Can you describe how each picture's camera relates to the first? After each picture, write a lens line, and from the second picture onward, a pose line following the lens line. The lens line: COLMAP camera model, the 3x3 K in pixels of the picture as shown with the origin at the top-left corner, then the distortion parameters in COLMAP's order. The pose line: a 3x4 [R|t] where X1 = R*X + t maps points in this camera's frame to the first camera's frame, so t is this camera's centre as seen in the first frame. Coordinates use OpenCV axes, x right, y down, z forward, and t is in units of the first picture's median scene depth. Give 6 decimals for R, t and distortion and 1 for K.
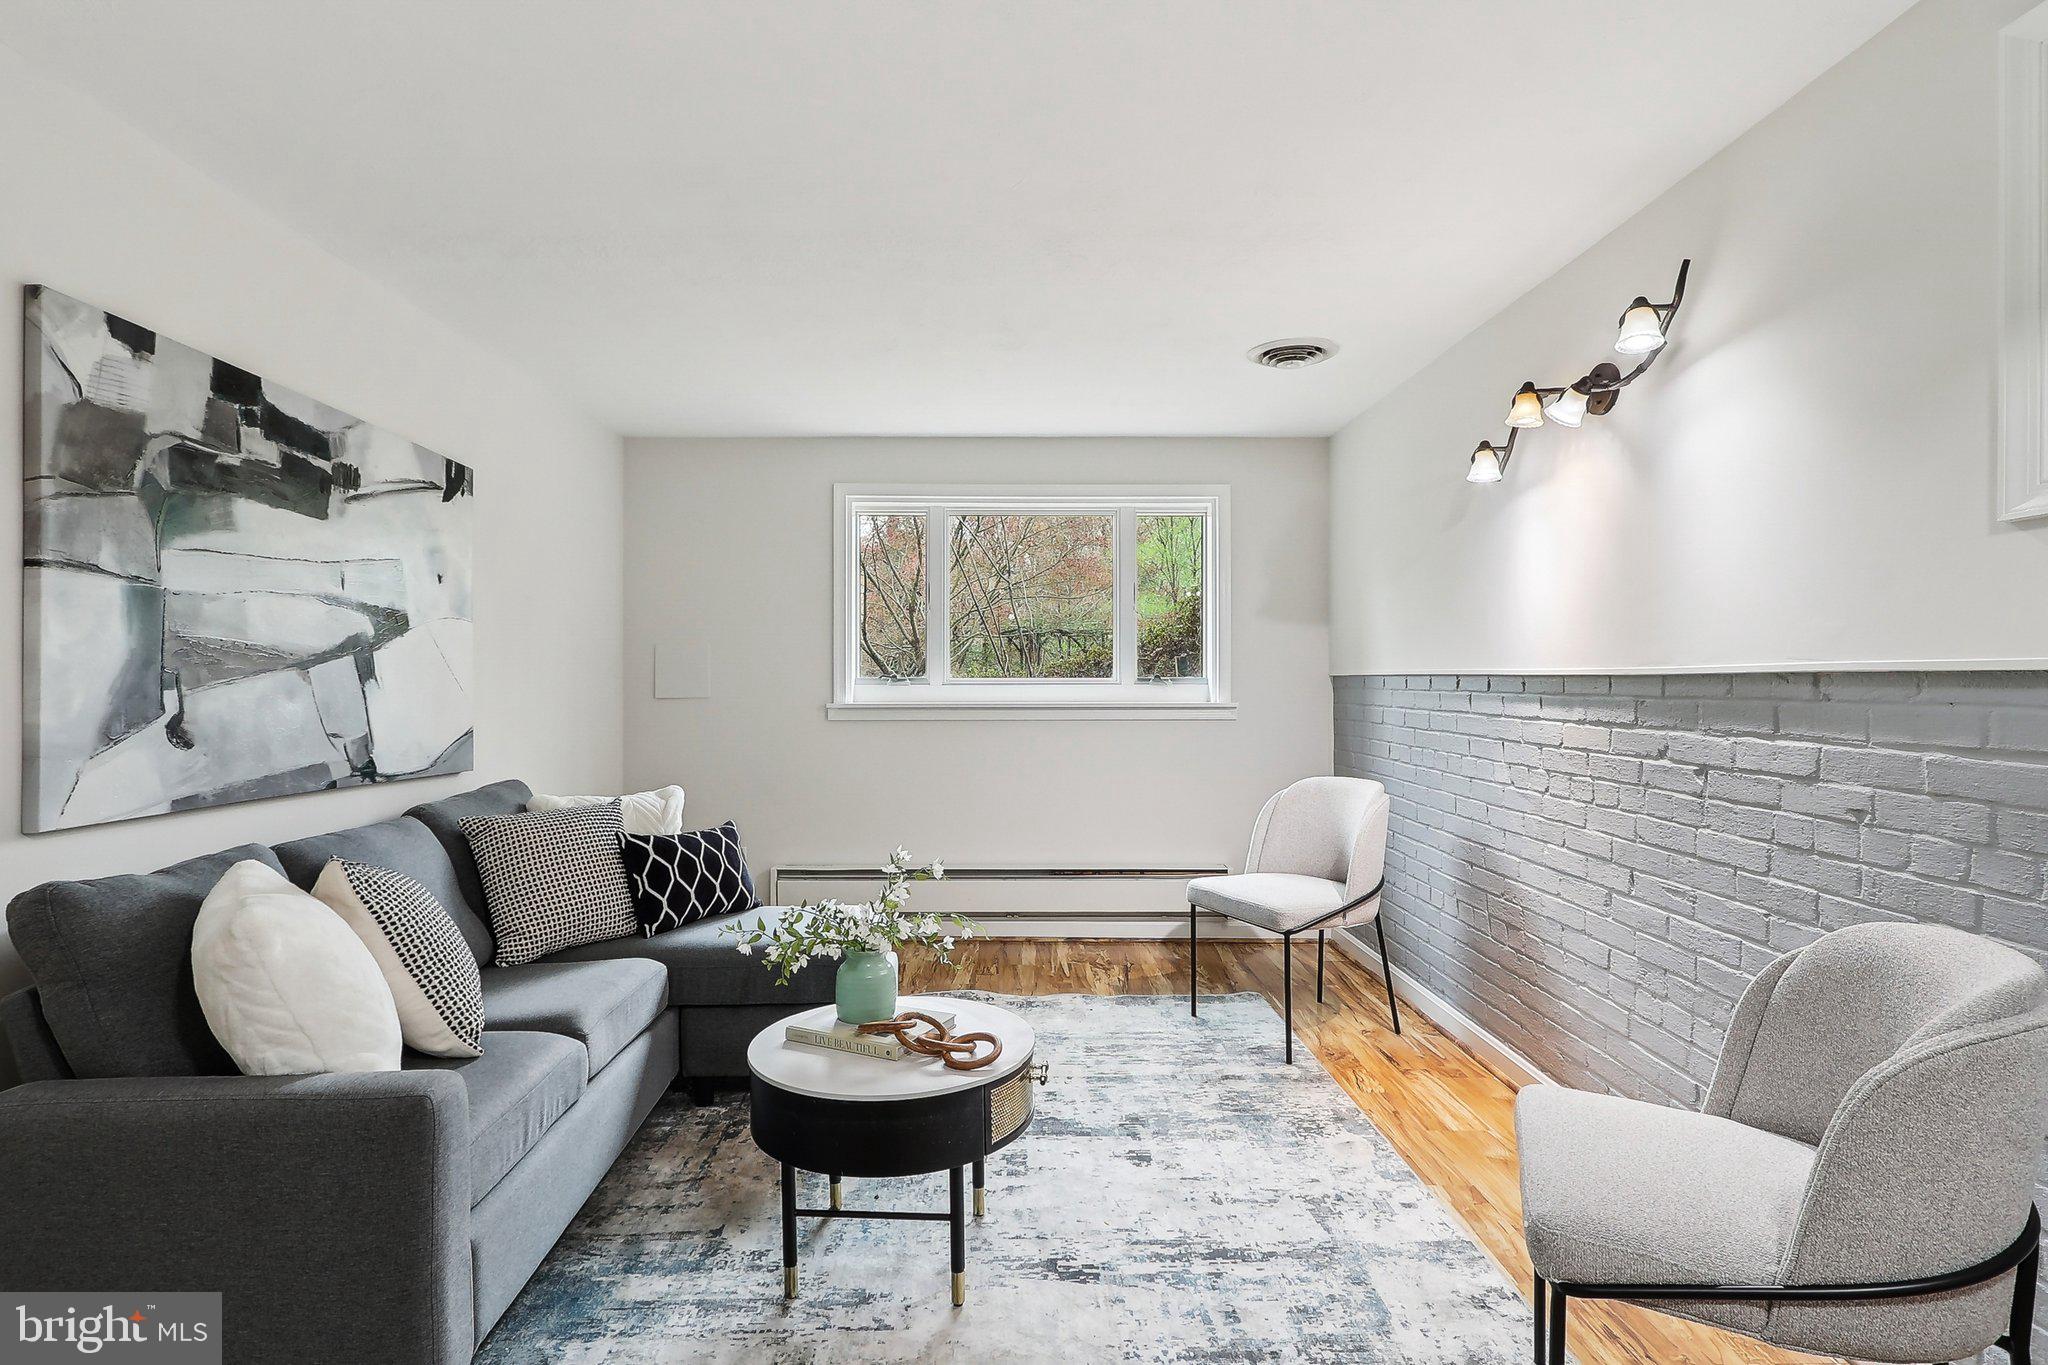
lens RADIAL K [[1003.1, 0, 1001.4], [0, 1003.1, 678.6], [0, 0, 1]] dist [0.003256, -0.001079]
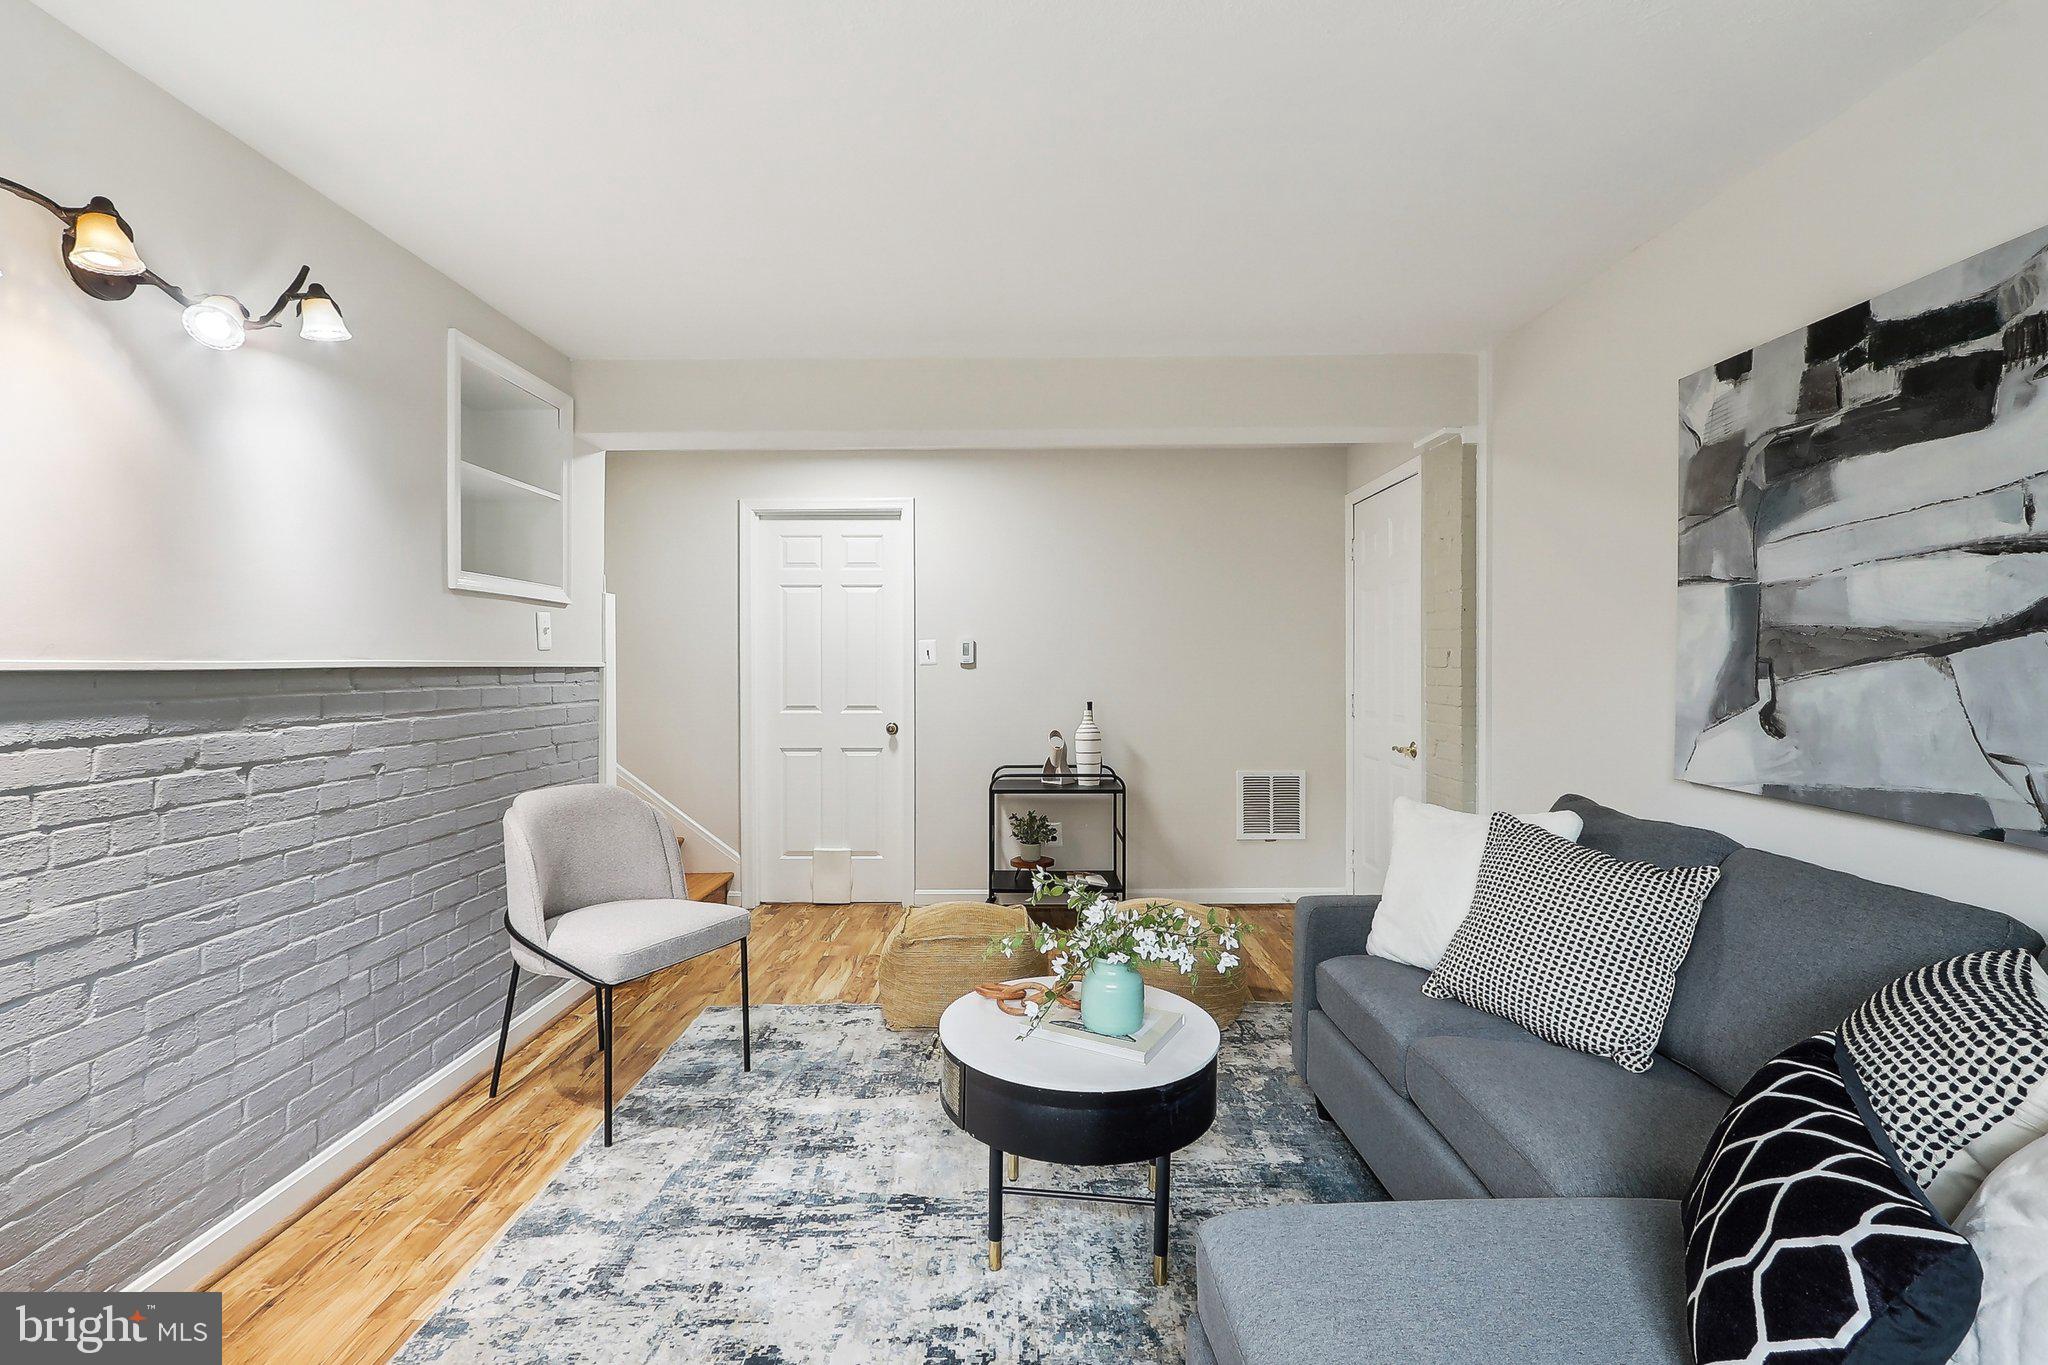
lens RADIAL K [[973.4, 0, 1008.9], [0, 973.4, 653.3], [0, 0, 1]] dist [0.002839, 0.000057]
pose [[-0.999745, 0.004005, 0.022220, -0.056884], [0.003767, 0.999935, -0.010735, -0.006949], [-0.022262, -0.010648, -0.999695, 1.901018]]
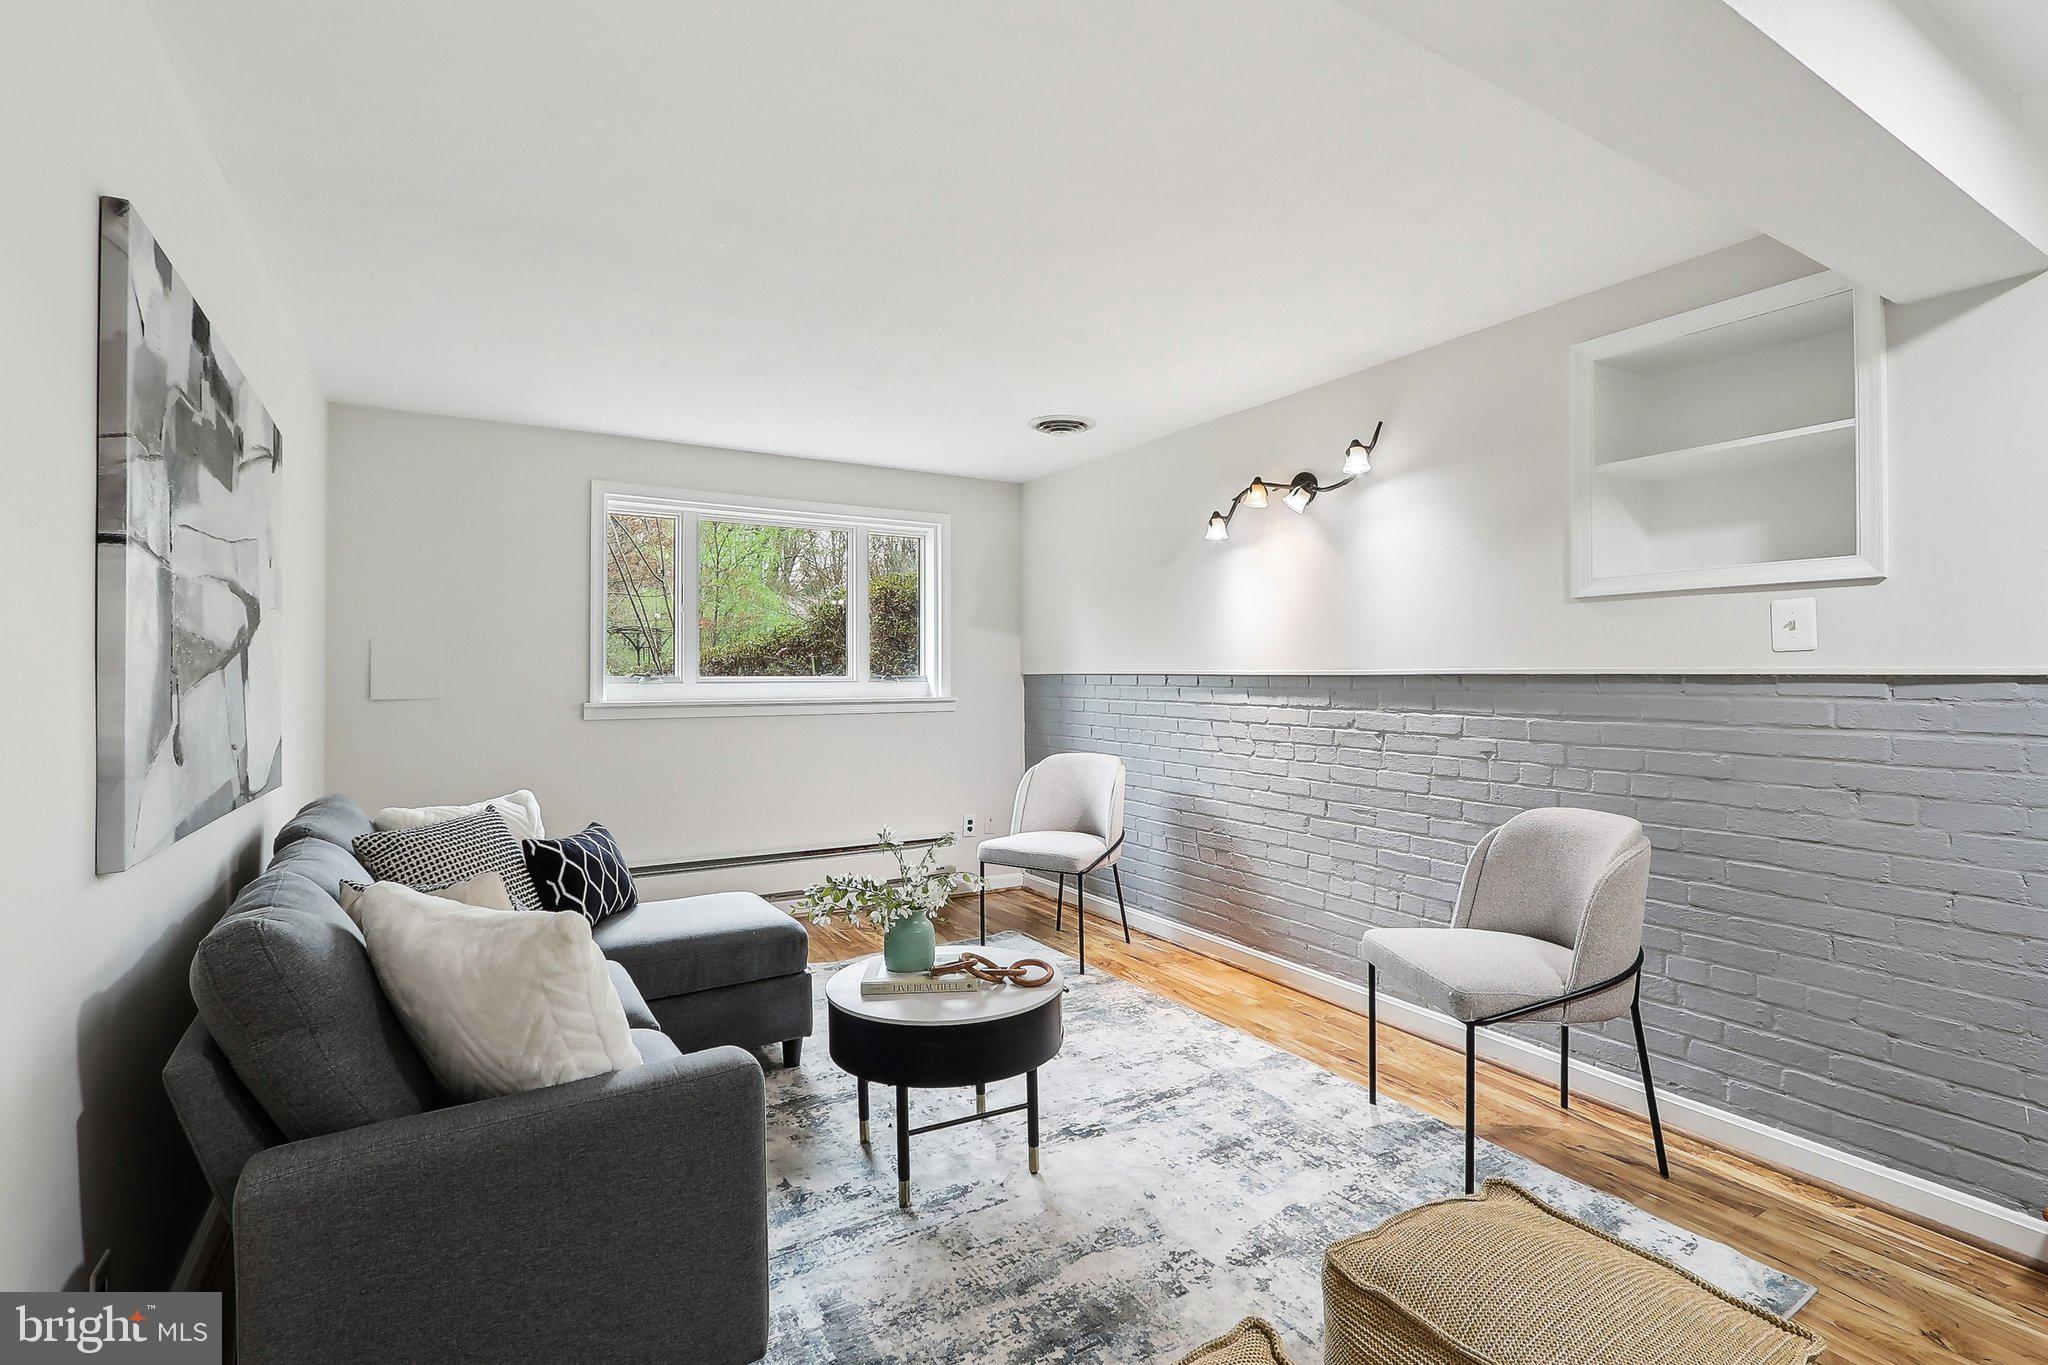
lens RADIAL K [[941.8, 0, 1015.4], [0, 941.8, 666.2], [0, 0, 1]] dist [0.001268, -0.000740]
pose [[0.863515, 0.004723, 0.504301, -0.575698], [0.000014, 0.999956, -0.009389, -0.004551], [-0.504323, 0.008114, 0.863477, -0.018218]]
